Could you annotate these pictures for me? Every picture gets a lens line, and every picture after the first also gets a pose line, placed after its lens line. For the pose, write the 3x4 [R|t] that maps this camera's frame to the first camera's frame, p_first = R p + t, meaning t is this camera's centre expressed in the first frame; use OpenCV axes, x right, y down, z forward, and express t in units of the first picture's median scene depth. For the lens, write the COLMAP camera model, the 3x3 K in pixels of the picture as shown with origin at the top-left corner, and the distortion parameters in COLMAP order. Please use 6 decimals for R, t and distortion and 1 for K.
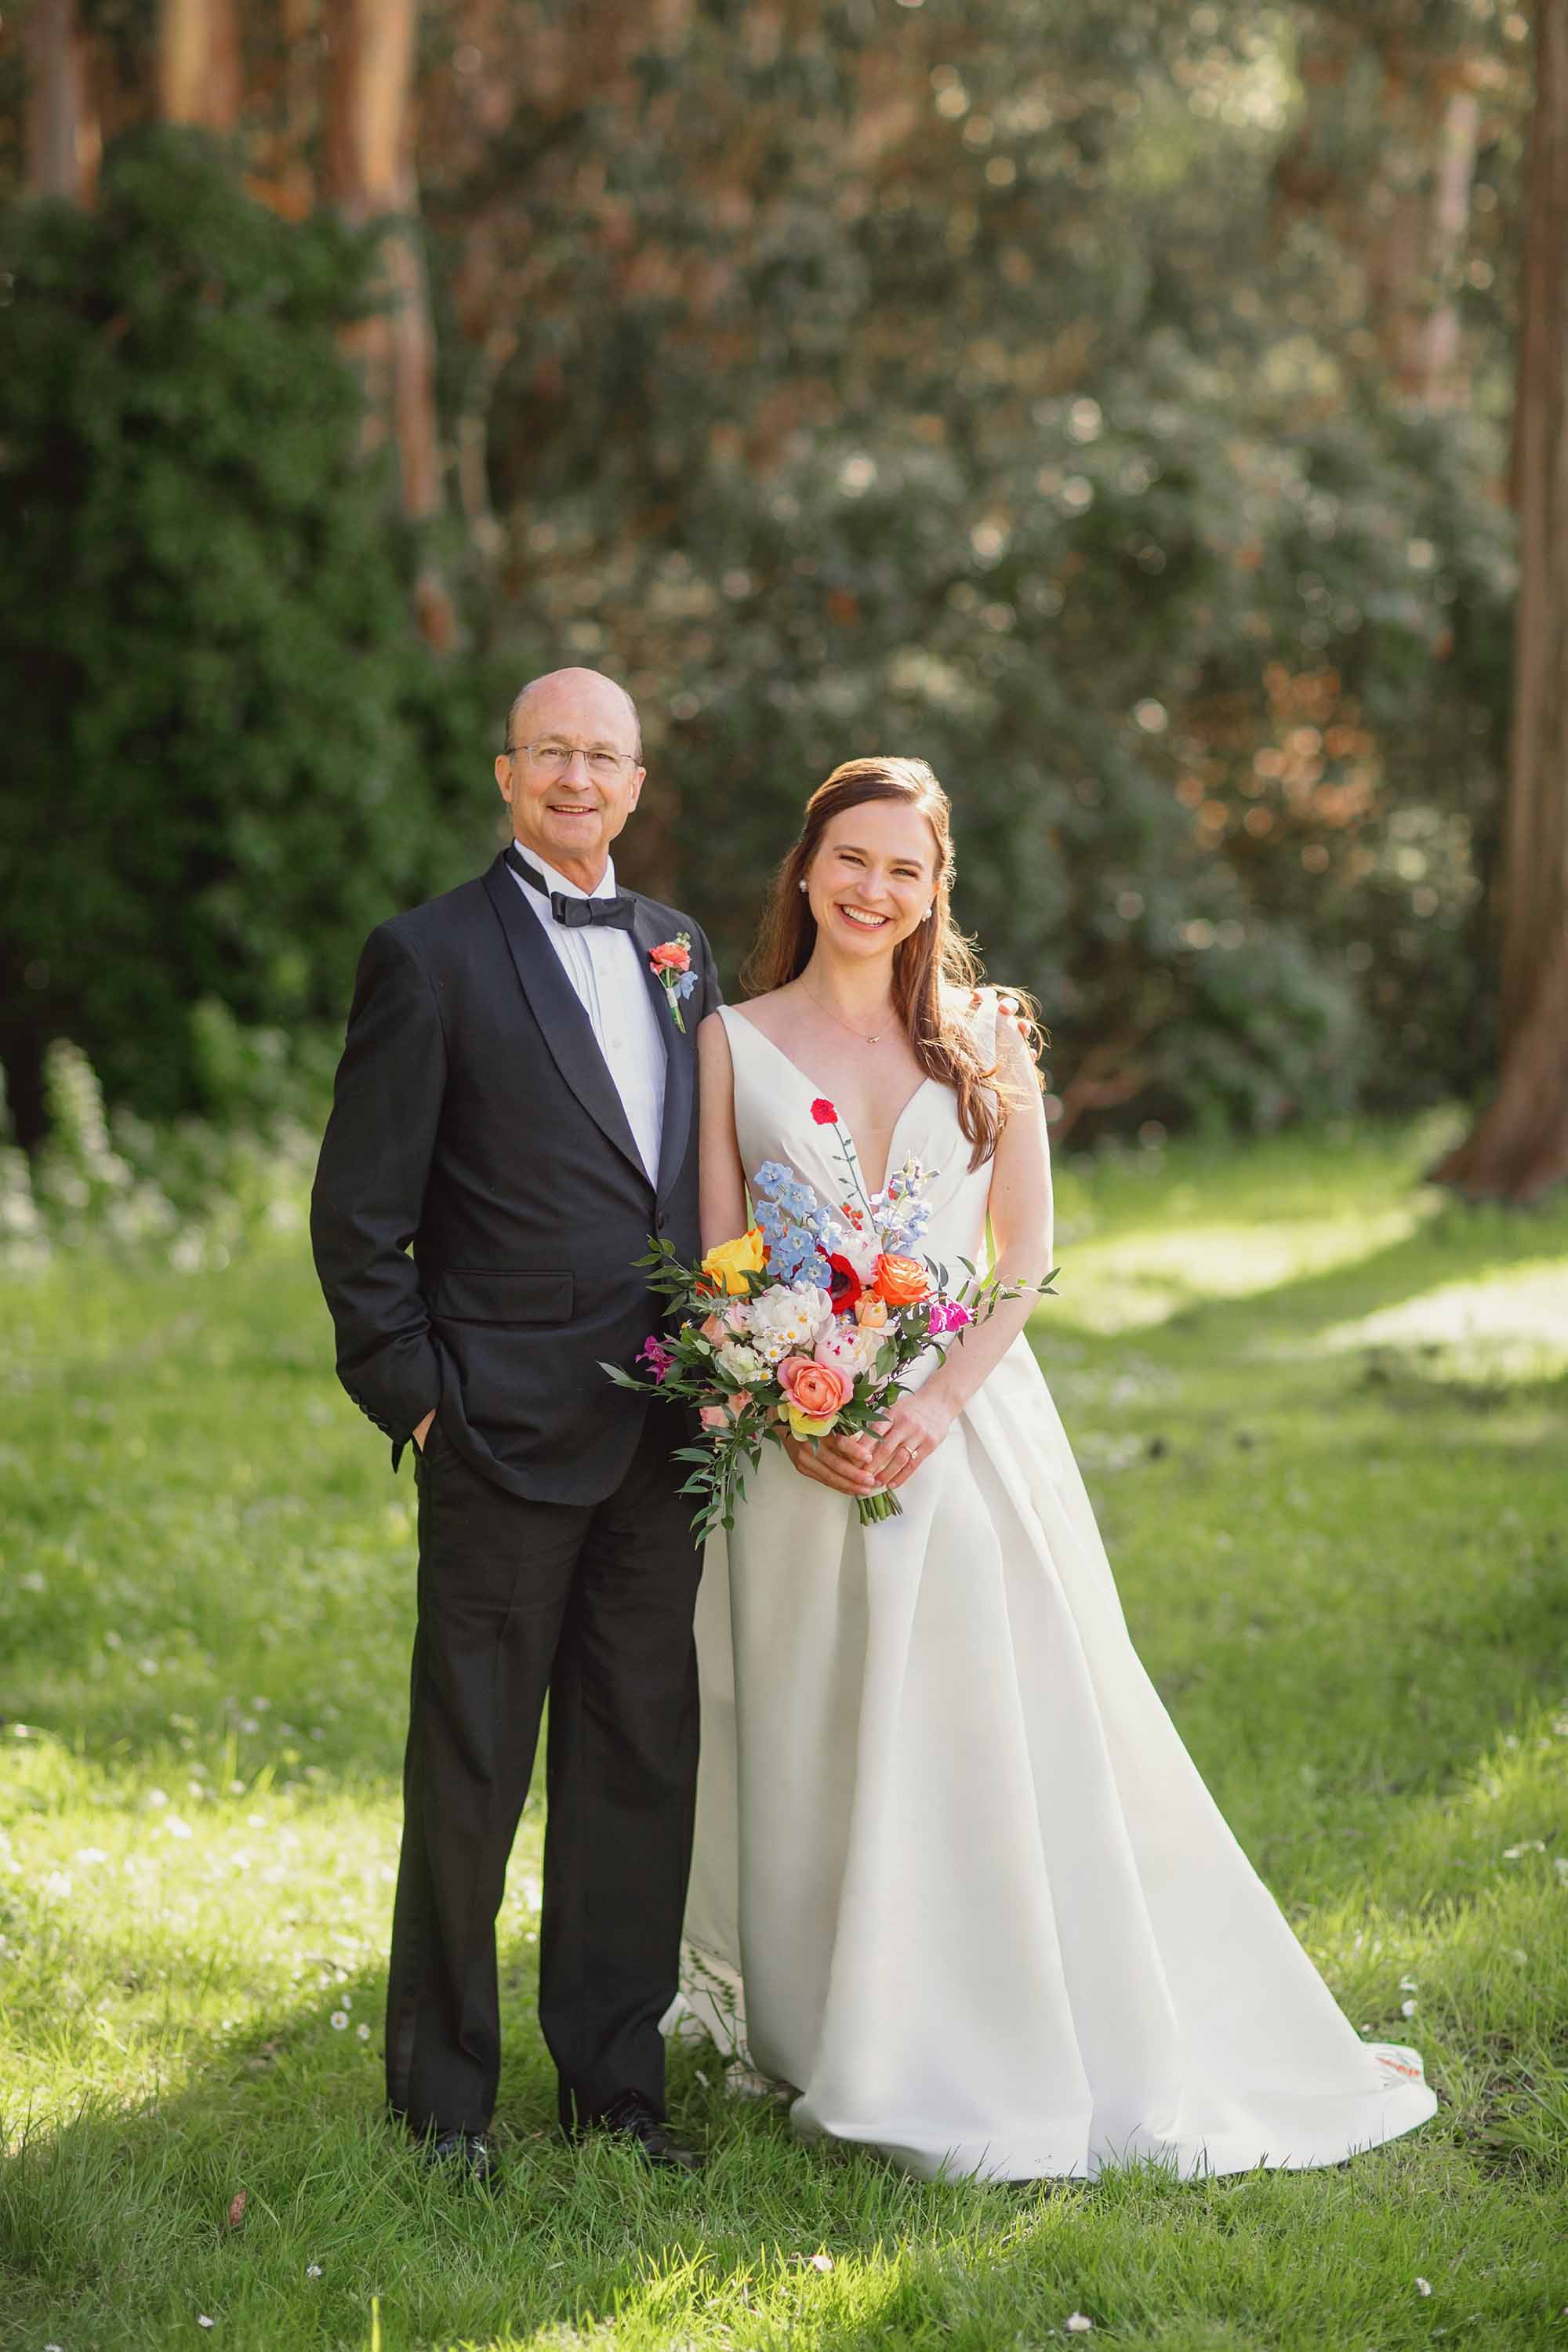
lens RADIAL K [[5688.7, 0, 784.0], [0, 5688.7, 1176.0], [0, 0, 1]] dist [0.001581, -0.955281]
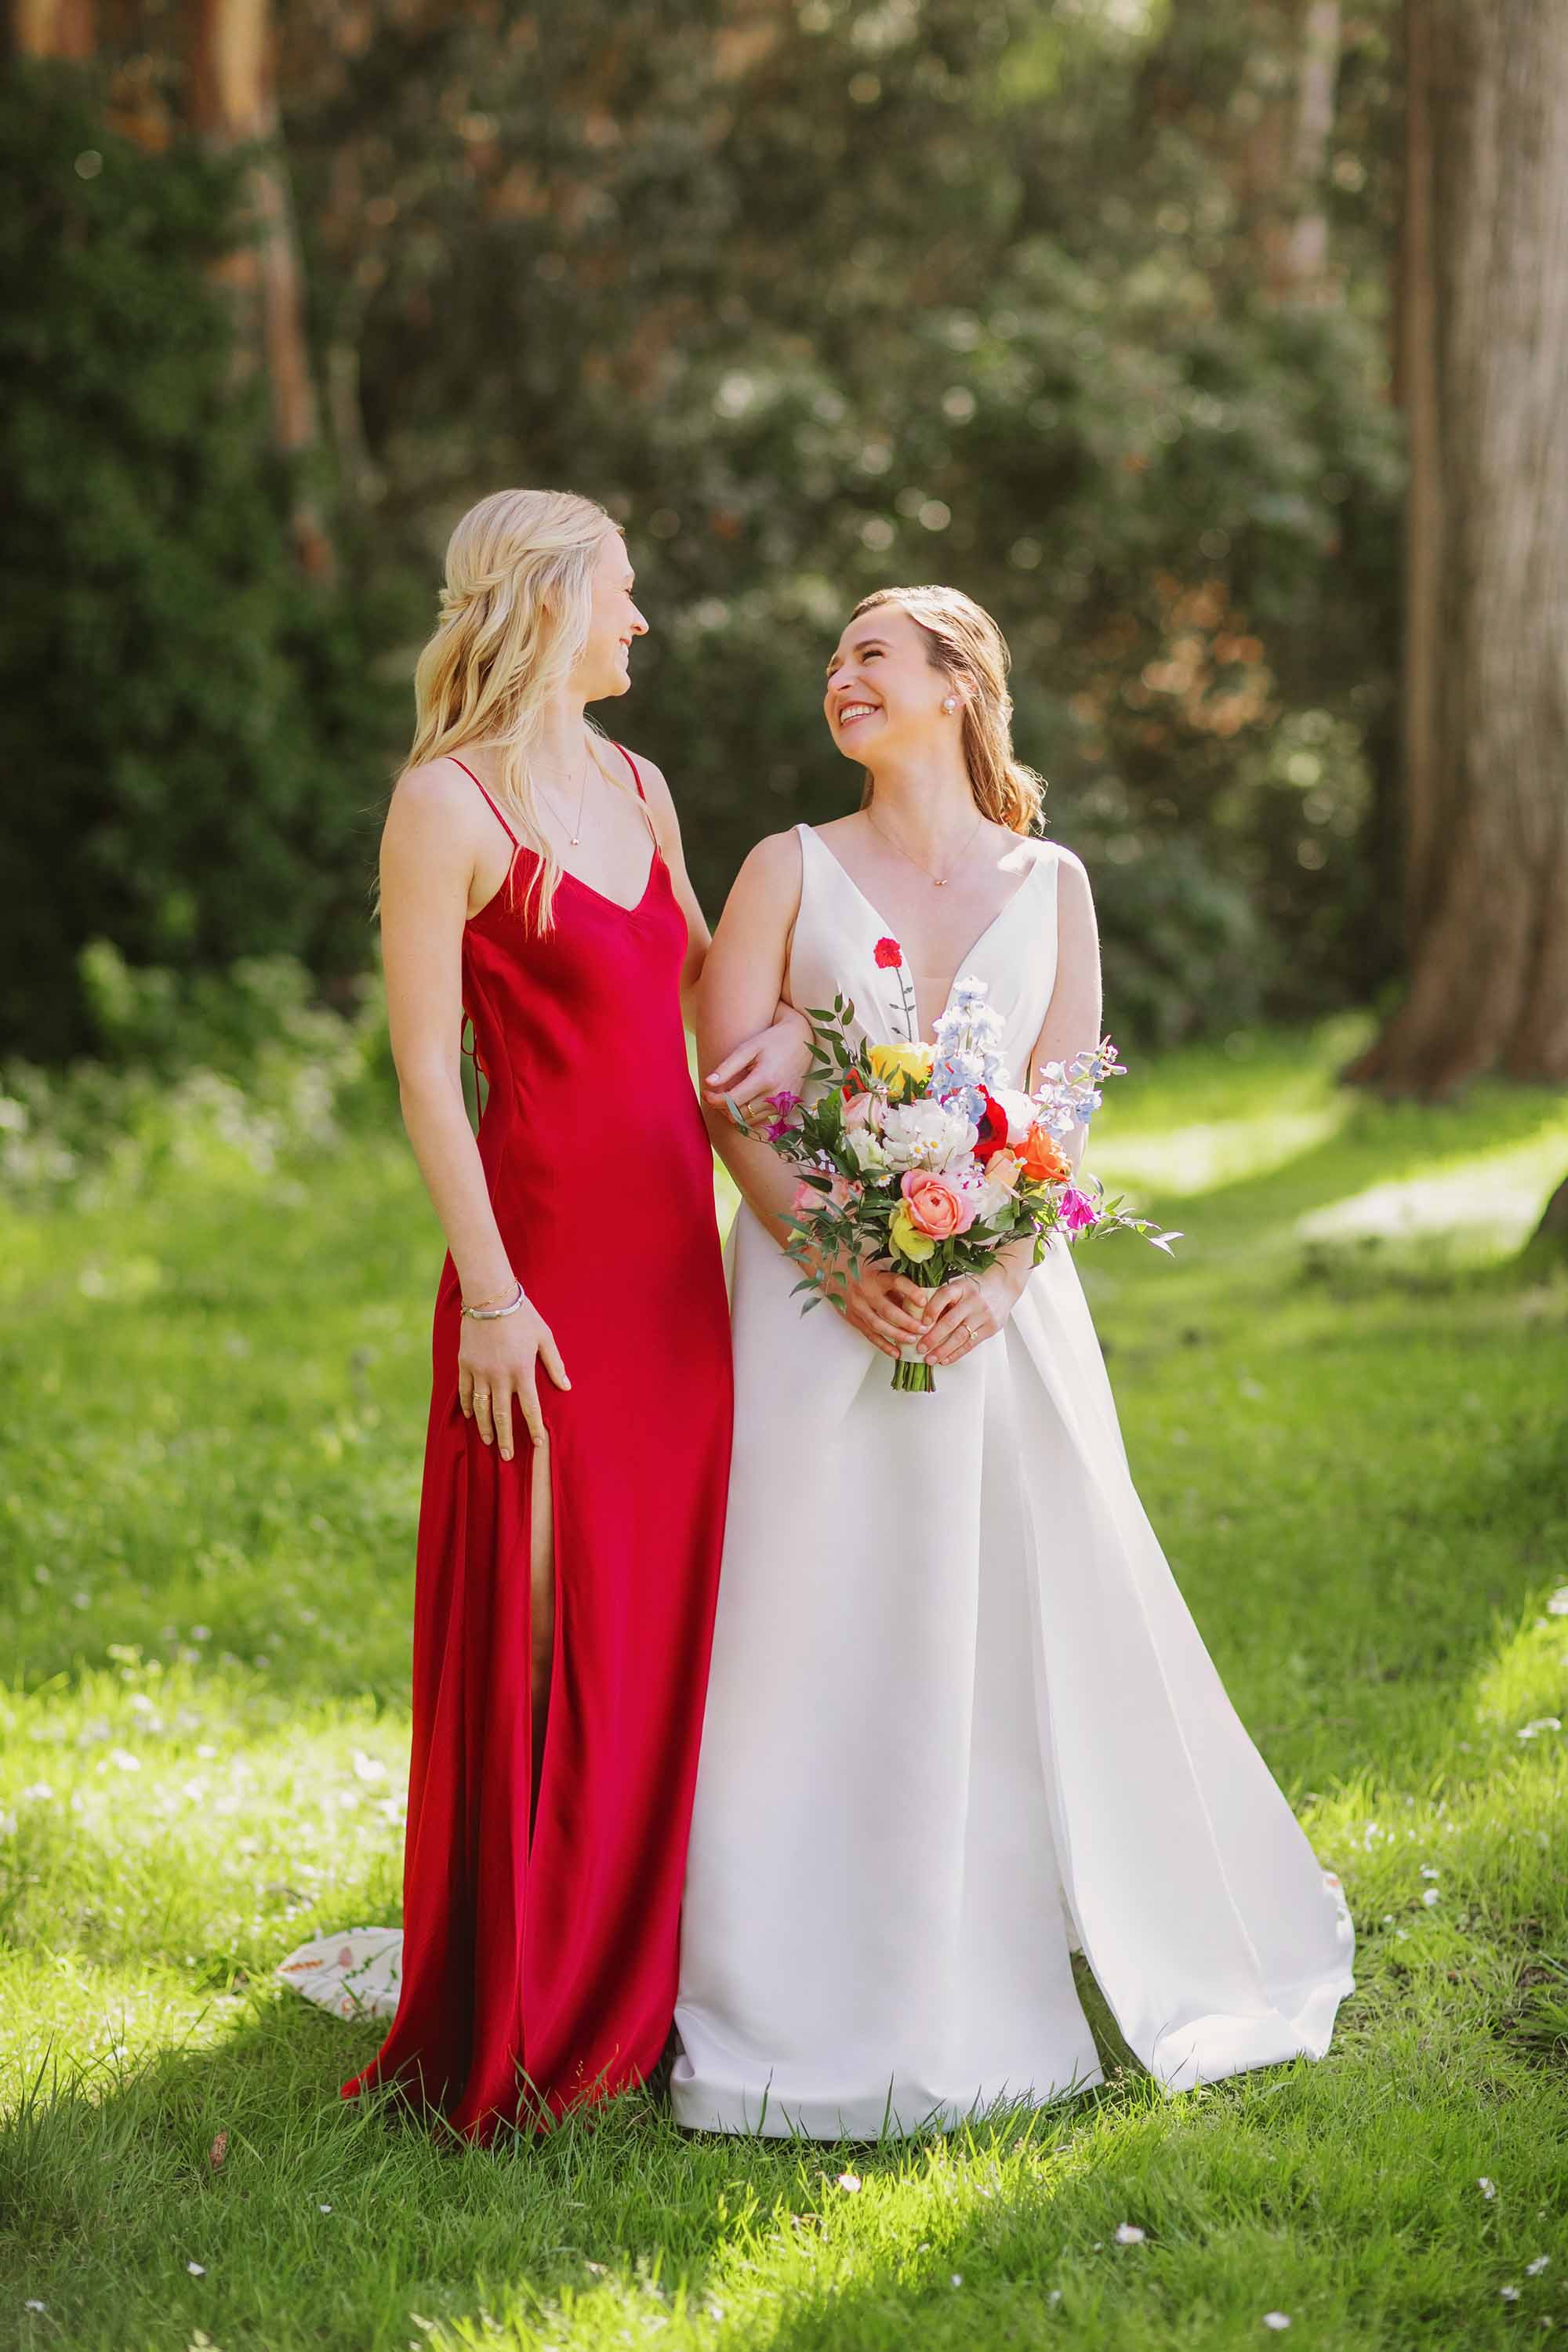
lens RADIAL K [[5678.0, 0, 784.0], [0, 5678.0, 1176.0], [0, 0, 1]] dist [-0.004874, -0.824221]
pose [[0.999202, -0.034376, 0.020316, -0.003957], [0.034171, 0.999362, 0.010372, 0.003408], [-0.020659, -0.009670, 0.999740, 0.014628]]
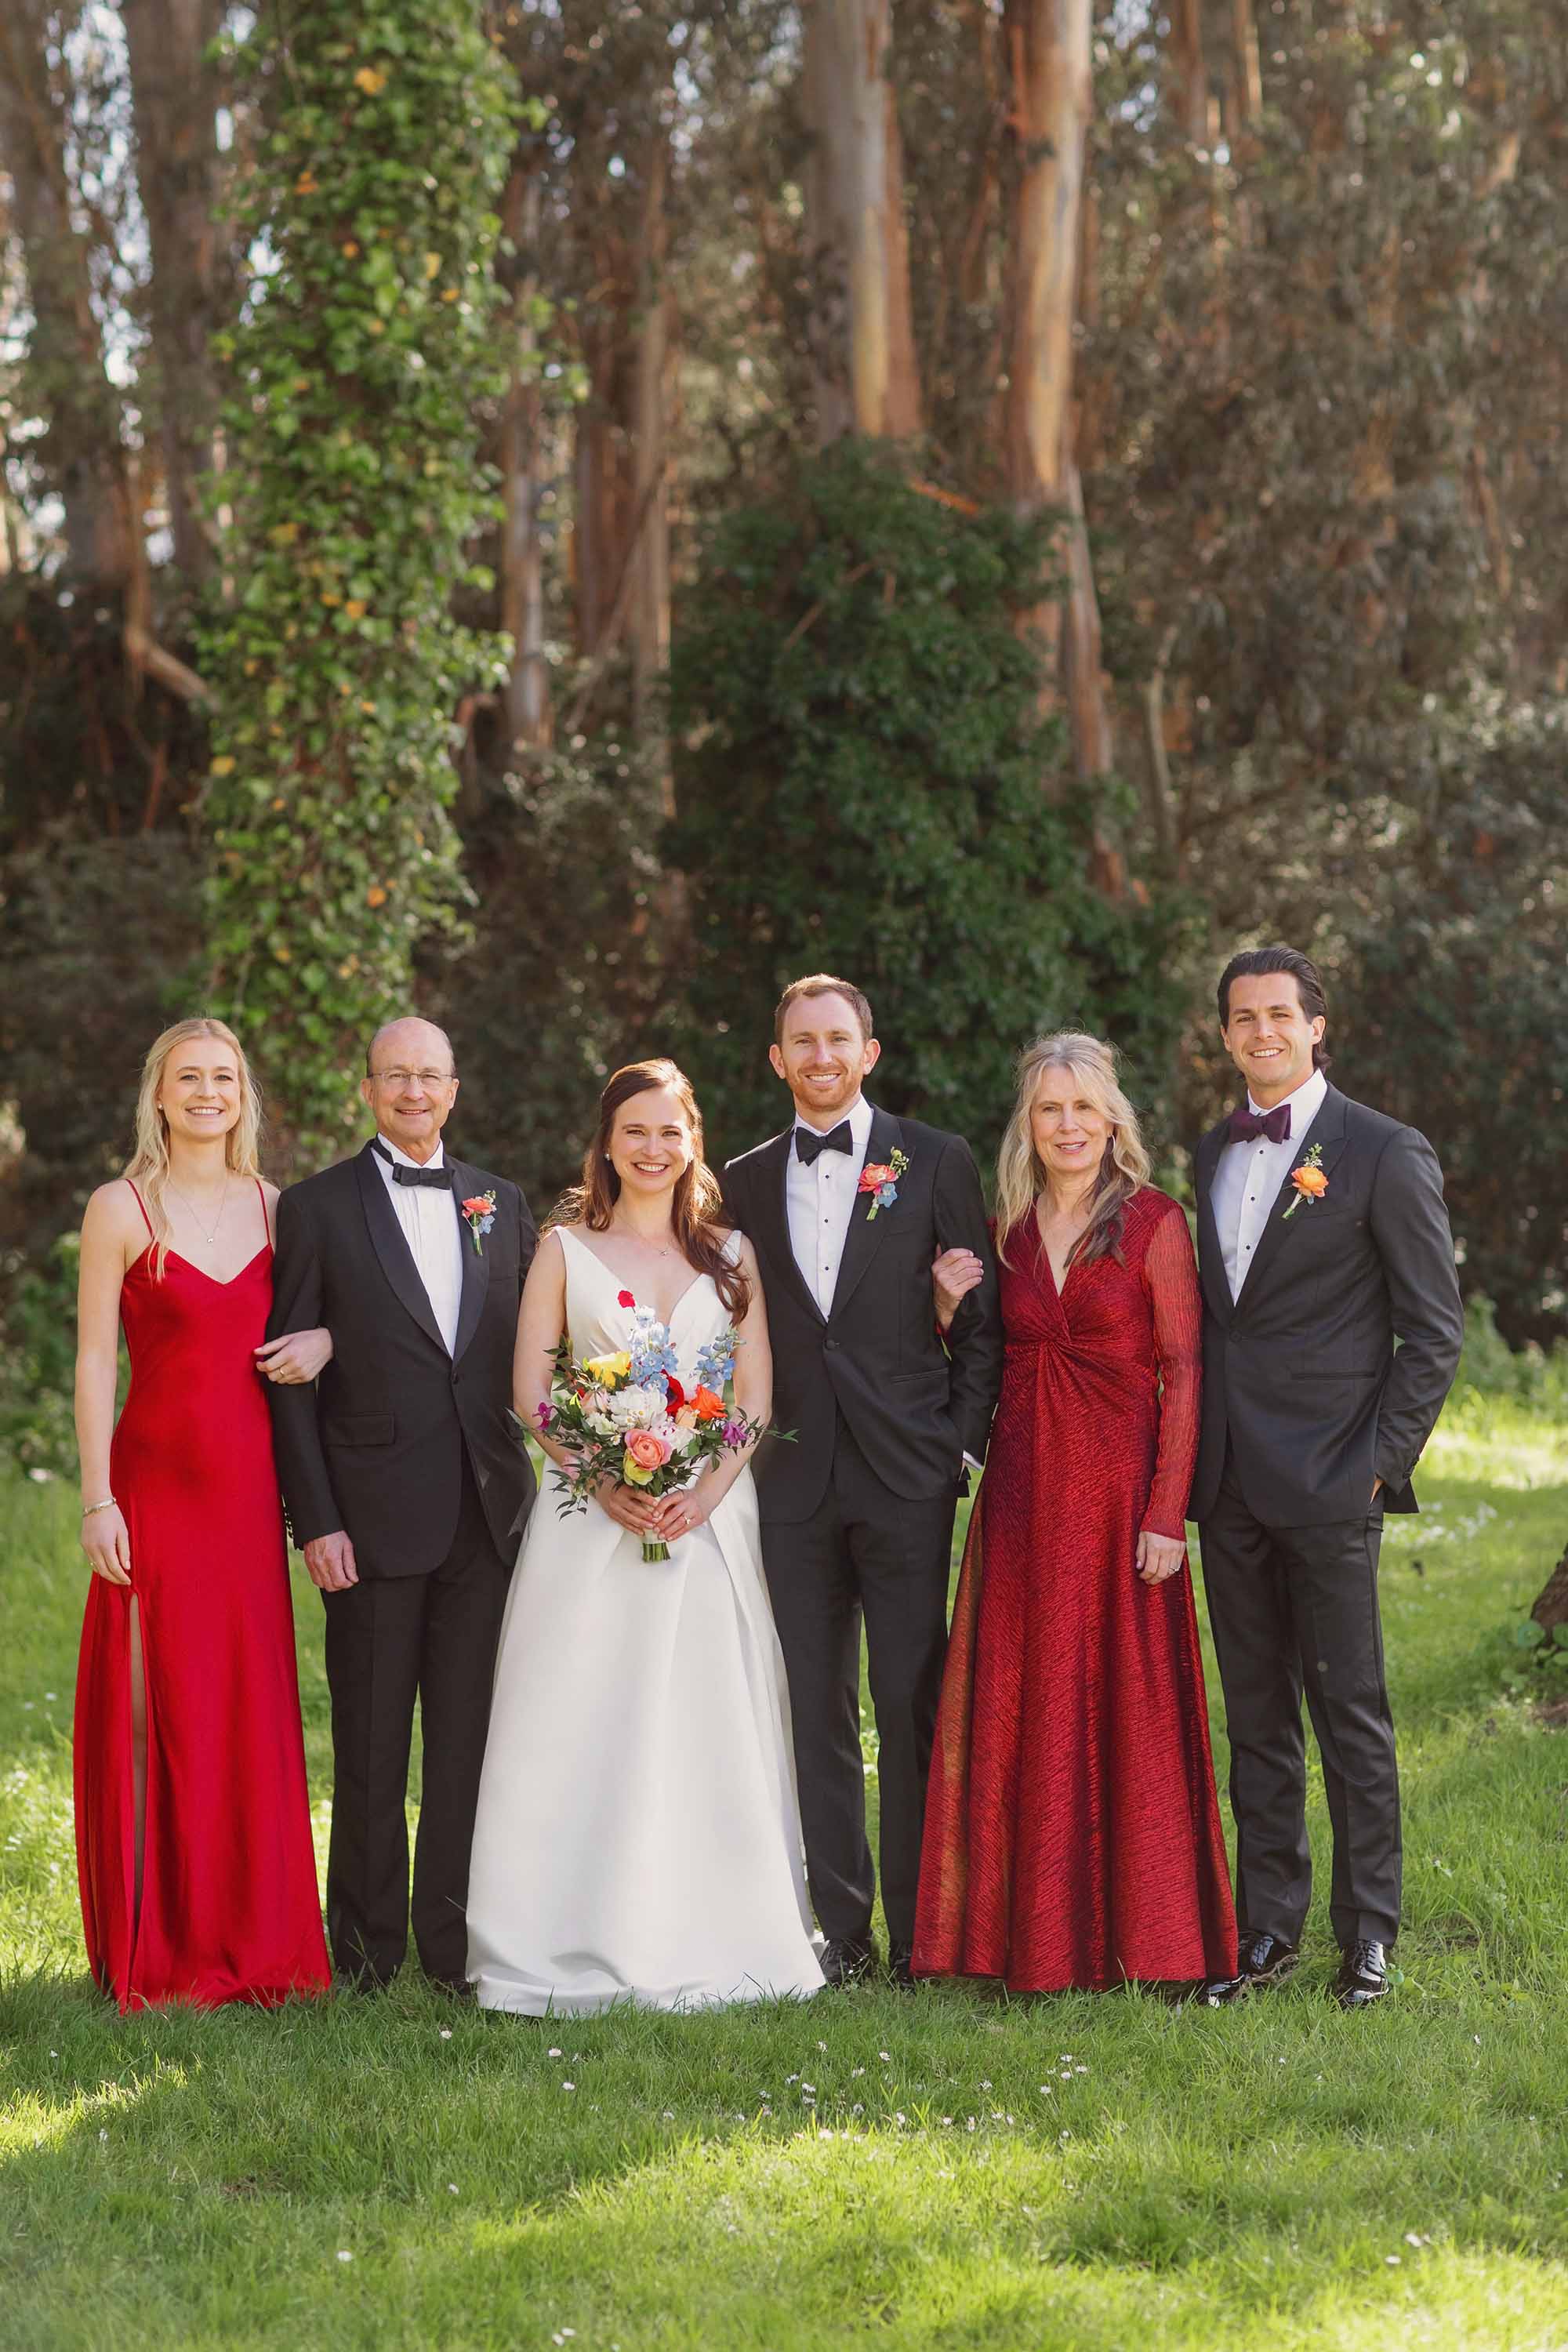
lens RADIAL K [[5688.7, 0, 784.0], [0, 5688.7, 1176.0], [0, 0, 1]] dist [0.001581, -0.955281]
pose [[0.984704, -0.022725, -0.172749, 0.077834], [0.016432, 0.999151, -0.037773, 0.002881], [0.173461, 0.034357, 0.984241, -0.113185]]
